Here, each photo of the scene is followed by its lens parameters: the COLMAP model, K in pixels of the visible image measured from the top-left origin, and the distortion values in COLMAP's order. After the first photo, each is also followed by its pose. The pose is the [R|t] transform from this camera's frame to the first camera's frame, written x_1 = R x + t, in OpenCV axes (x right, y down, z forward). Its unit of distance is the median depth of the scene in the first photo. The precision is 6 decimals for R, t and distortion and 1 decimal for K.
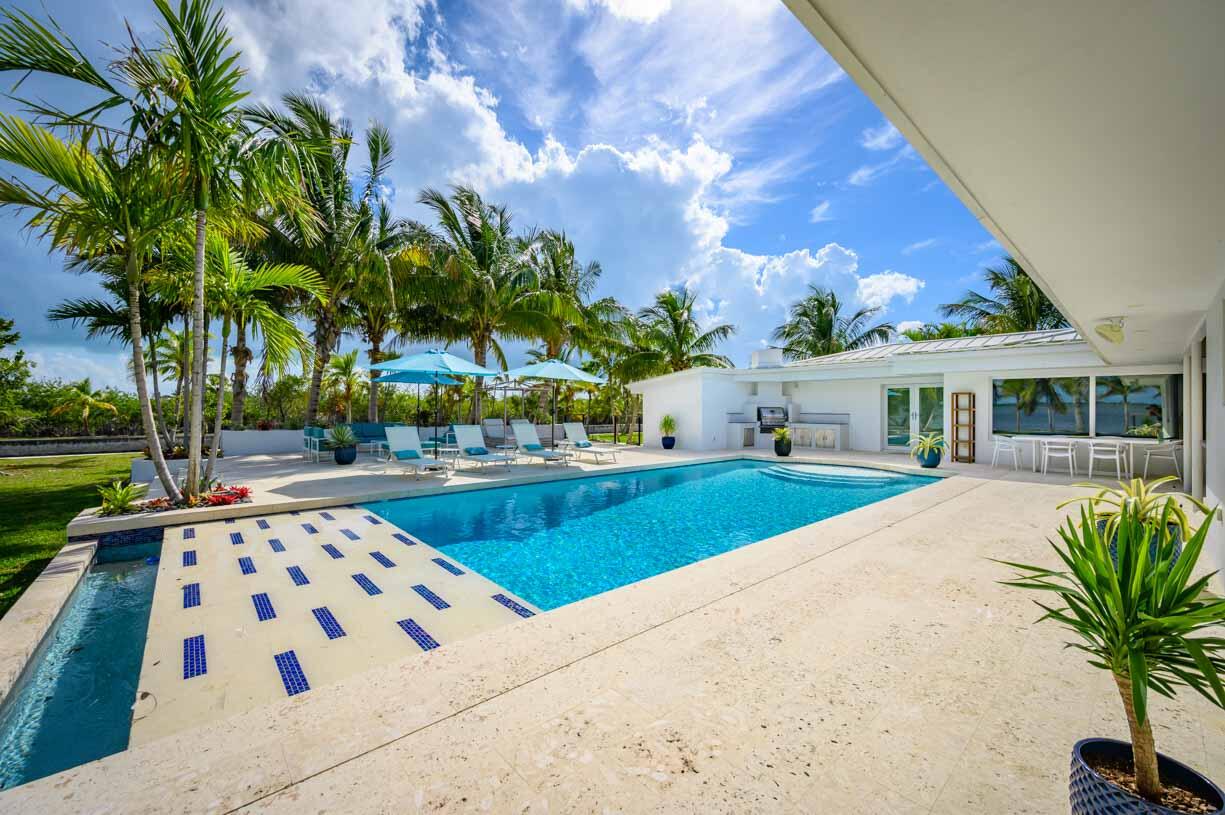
lens RADIAL K [[487.9, 0, 612.5], [0, 487.9, 407.5], [0, 0, 1]] dist [-0.001688, 0.000315]
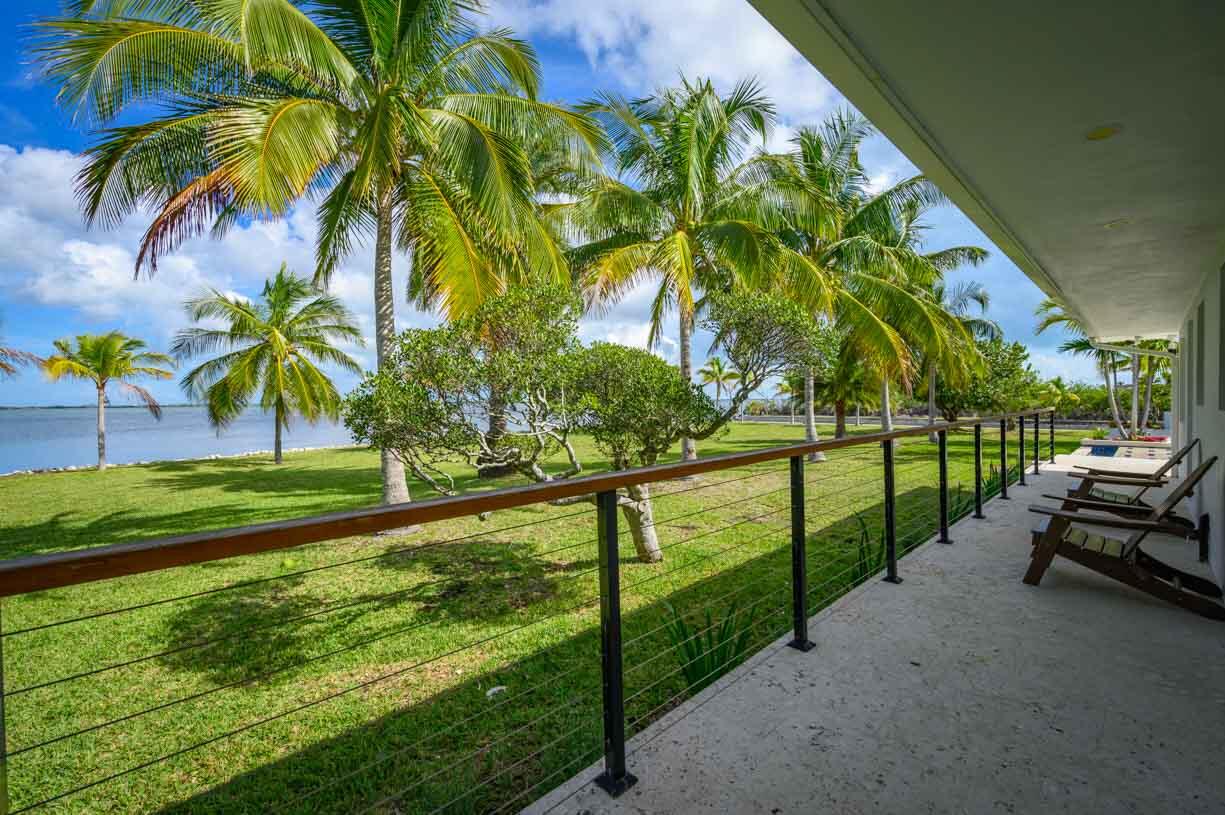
lens RADIAL K [[487.9, 0, 612.5], [0, 487.9, 407.5], [0, 0, 1]] dist [-0.001688, 0.000315]
pose [[0.017331, 0.013166, -0.999763, 0.410065], [0.006062, 0.999894, 0.013272, 0.001056], [0.999831, -0.006291, 0.017250, -0.440632]]
